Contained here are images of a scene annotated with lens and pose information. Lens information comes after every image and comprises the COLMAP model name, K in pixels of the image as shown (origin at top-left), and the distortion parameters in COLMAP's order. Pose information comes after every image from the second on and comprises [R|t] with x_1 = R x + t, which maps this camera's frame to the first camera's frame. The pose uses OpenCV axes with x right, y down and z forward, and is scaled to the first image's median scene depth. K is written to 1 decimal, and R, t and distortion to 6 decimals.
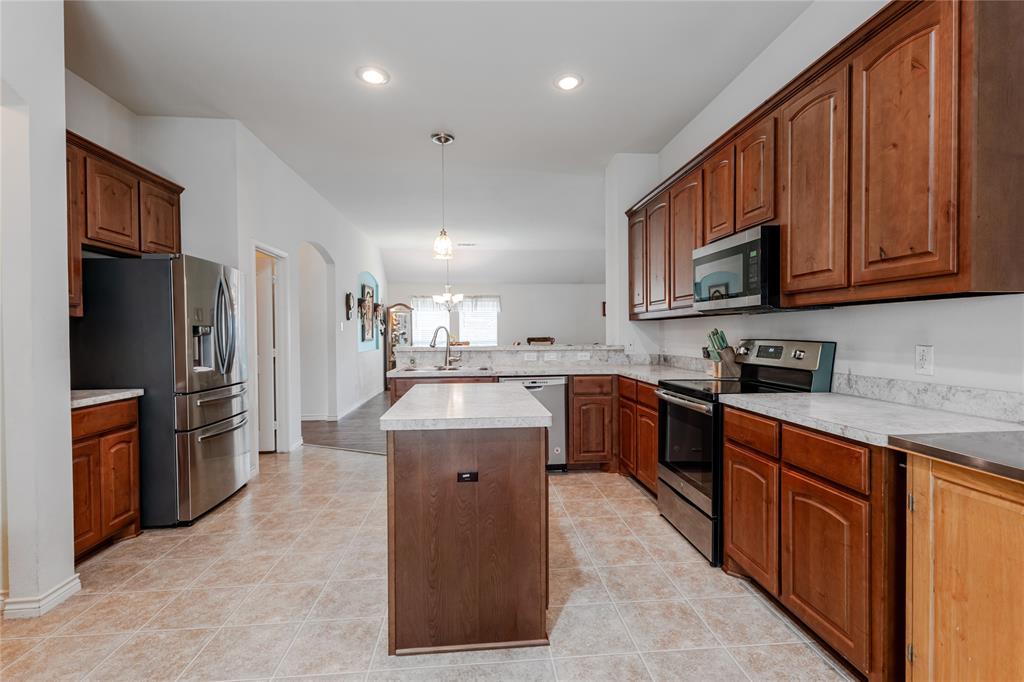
lens RADIAL K [[471.8, 0, 514.2], [0, 471.8, 341.2], [0, 0, 1]] dist [-0.000294, 0.000902]
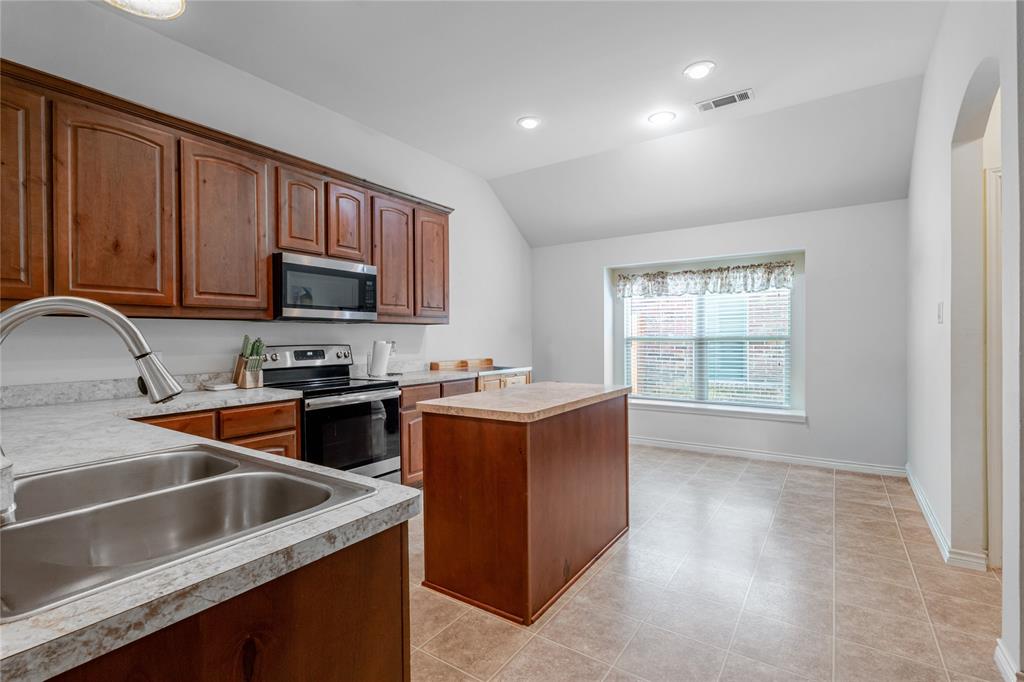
lens RADIAL K [[471.8, 0, 514.2], [0, 471.8, 341.2], [0, 0, 1]] dist [-0.000294, 0.000902]
pose [[-0.776472, 0.006922, 0.630114, -0.580192], [0.024069, 0.999536, 0.018680, -0.021169], [-0.629692, 0.029671, -0.776278, 1.466433]]
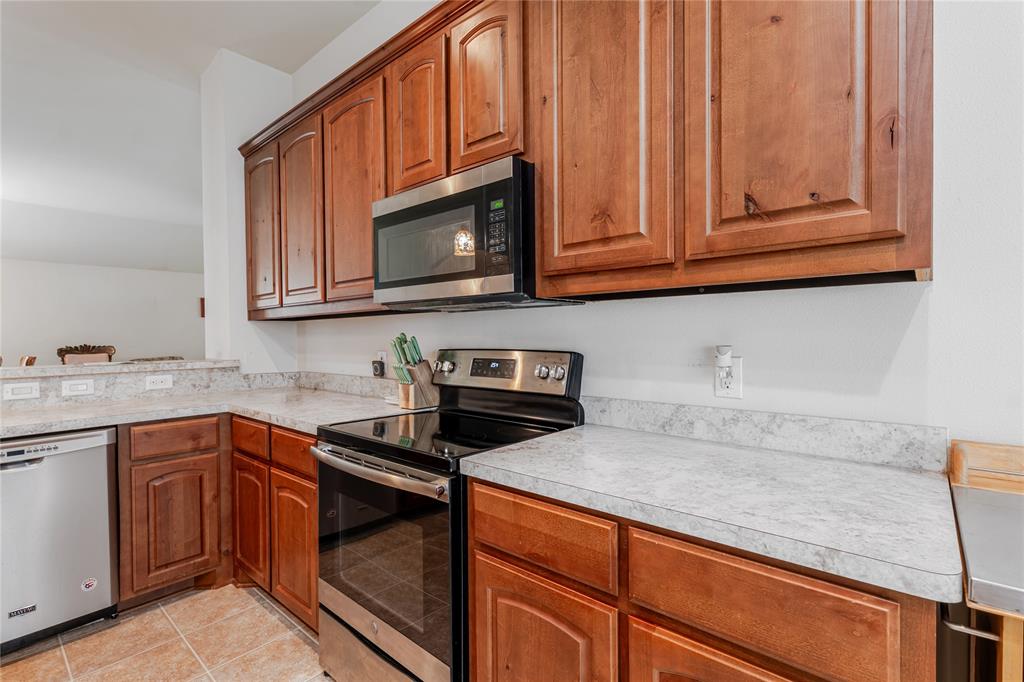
lens RADIAL K [[471.8, 0, 514.2], [0, 471.8, 341.2], [0, 0, 1]] dist [-0.000294, 0.000902]
pose [[0.717942, -0.007946, 0.696058, 0.091096], [0.016836, 0.999841, -0.005951, -0.009654], [-0.695900, 0.015991, 0.717961, 0.454920]]
